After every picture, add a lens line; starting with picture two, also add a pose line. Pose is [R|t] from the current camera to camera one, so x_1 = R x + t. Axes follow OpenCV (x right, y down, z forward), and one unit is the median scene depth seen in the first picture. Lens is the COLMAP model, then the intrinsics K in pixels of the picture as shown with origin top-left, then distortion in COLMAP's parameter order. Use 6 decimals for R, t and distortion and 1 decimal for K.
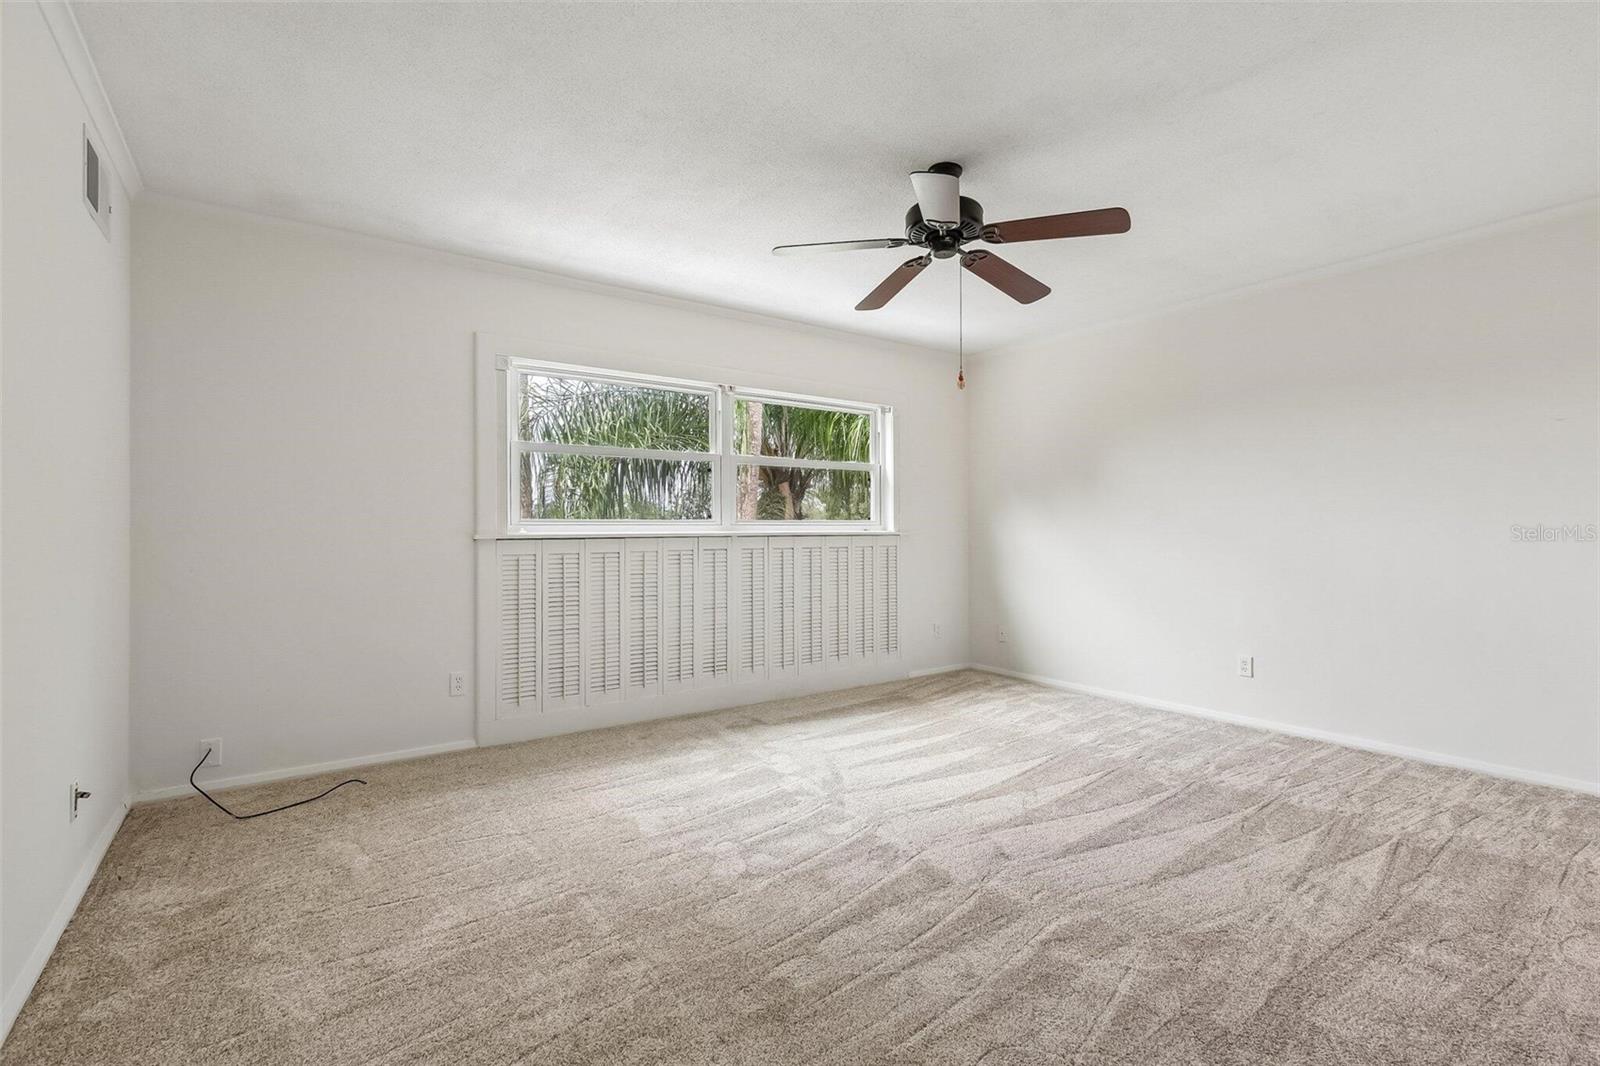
lens RADIAL K [[735.5, 0, 811.9], [0, 735.5, 533.0], [0, 0, 1]] dist [-0.001423, 0.000362]
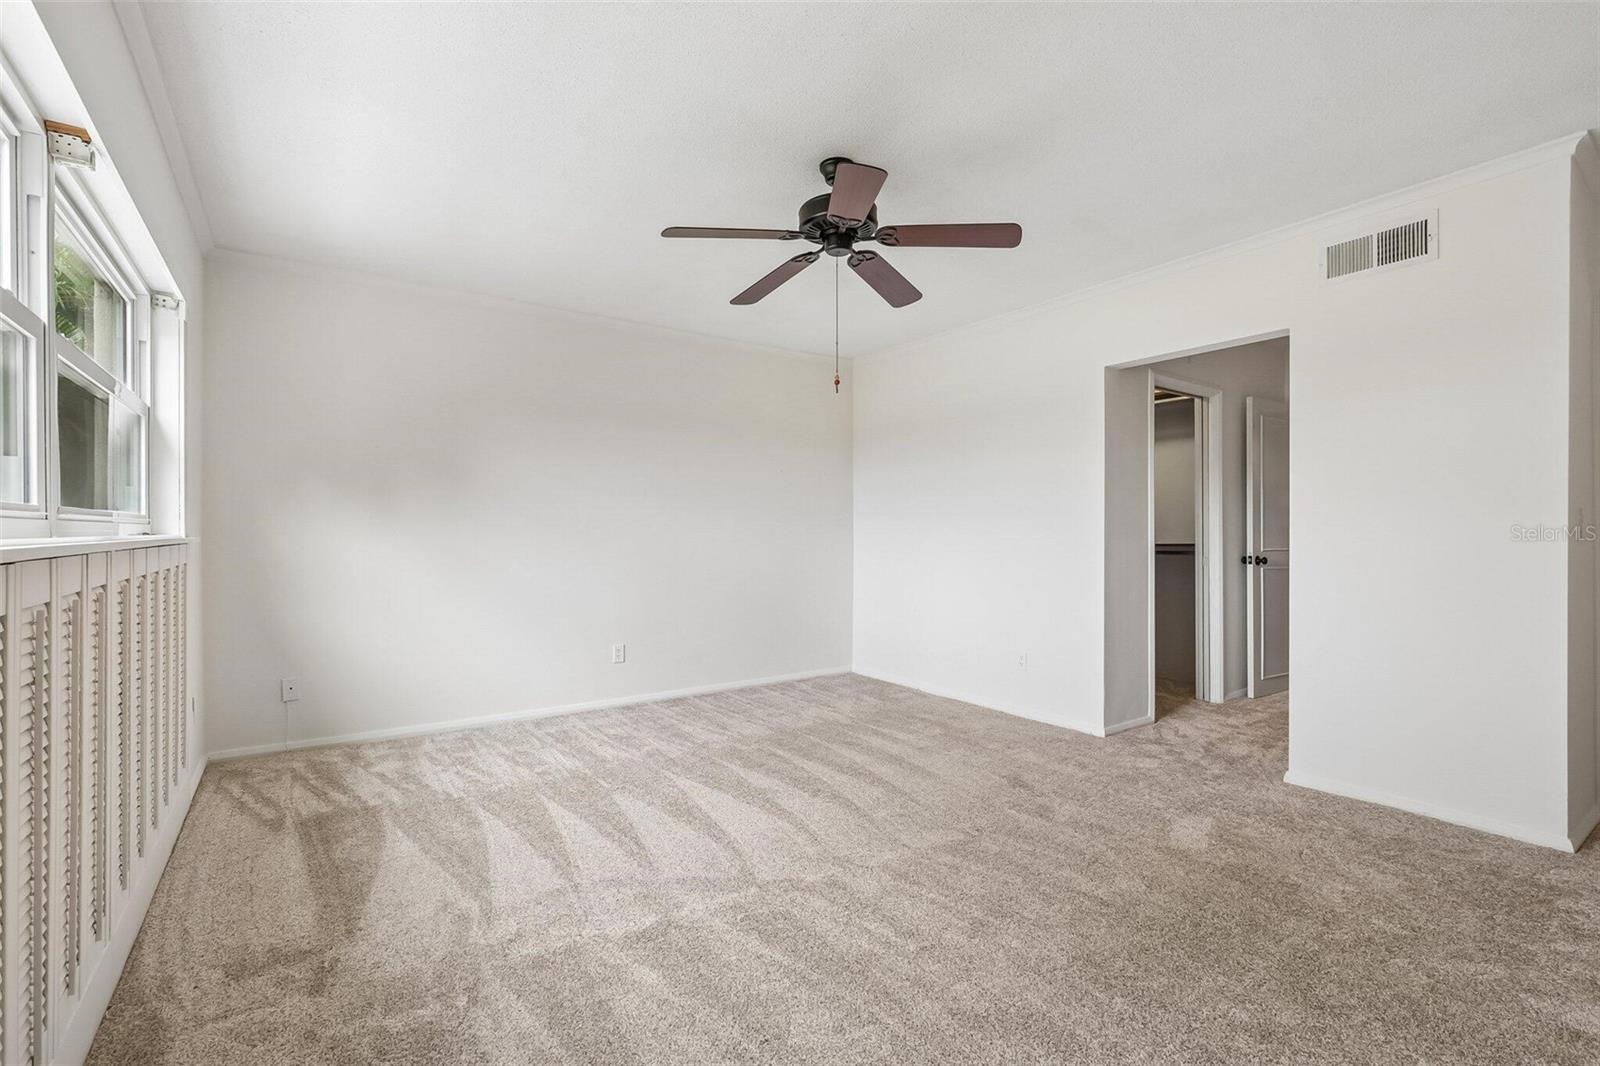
lens RADIAL K [[725.0, 0, 800.0], [0, 725.0, 533.0], [0, 0, 1]] dist [0.018344, 0.000072]
pose [[0.025587, 0.003916, 0.999665, -0.670336], [0.013116, 0.999905, -0.004253, 0.005290], [-0.999587, 0.013221, 0.025533, 0.890789]]
